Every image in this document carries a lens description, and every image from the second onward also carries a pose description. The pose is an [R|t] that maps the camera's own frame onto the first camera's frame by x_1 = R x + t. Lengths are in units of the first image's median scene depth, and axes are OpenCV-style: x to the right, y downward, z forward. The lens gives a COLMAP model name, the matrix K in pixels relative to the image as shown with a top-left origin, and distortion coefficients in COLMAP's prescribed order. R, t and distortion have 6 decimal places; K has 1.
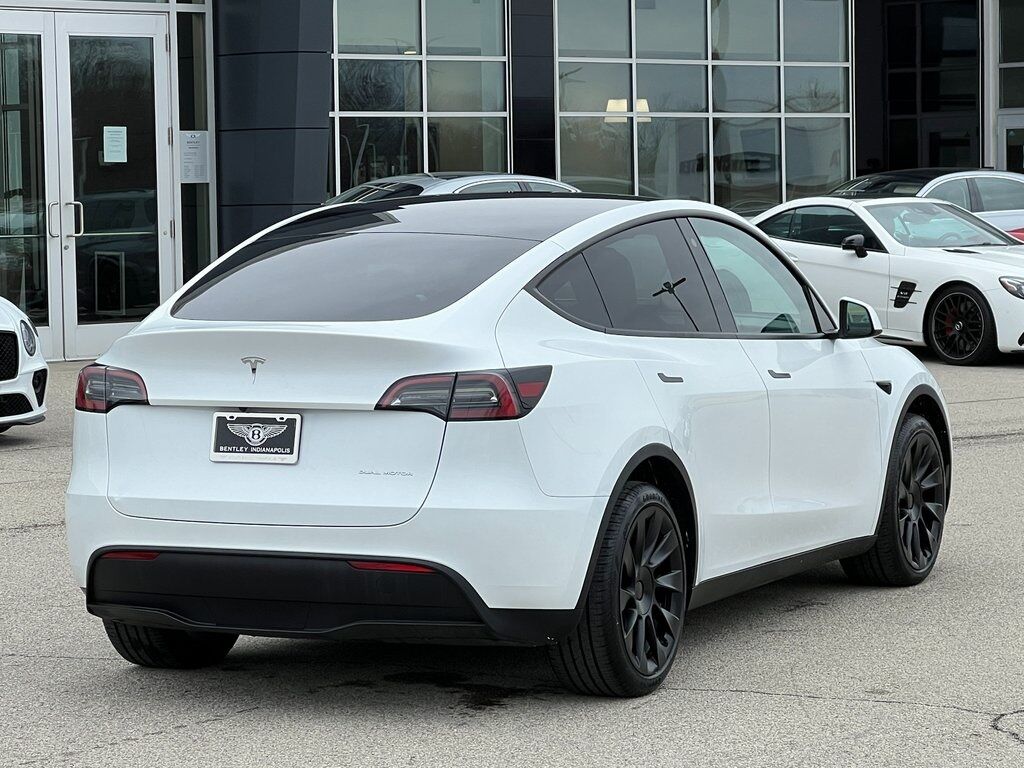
lens RADIAL K [[3442.3, 0, 518.0], [0, 3442.3, 389.2], [0, 0, 1]] dist [0.152075, 0.000000]
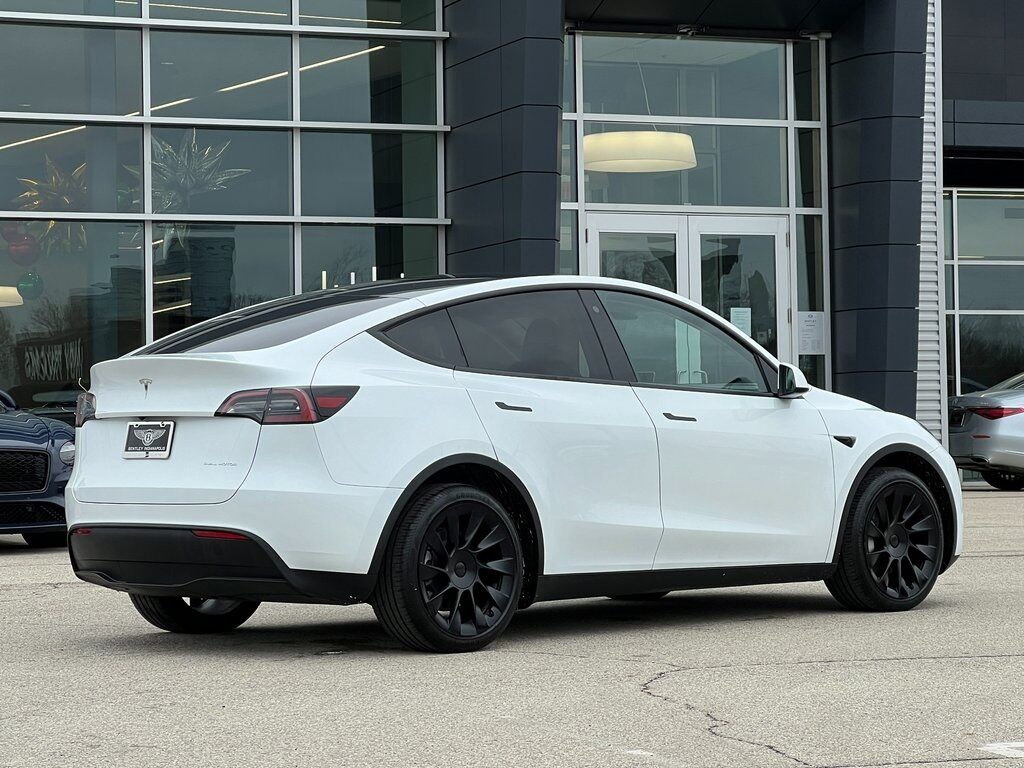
lens RADIAL K [[2982.1, 0, 513.7], [0, 2982.1, 378.0], [0, 0, 1]] dist [-0.062810, 0.000000]
pose [[0.938832, -0.003646, -0.344356, 0.433505], [-0.022633, 0.997129, -0.072264, 0.067307], [0.343631, 0.075638, 0.936054, -0.026703]]
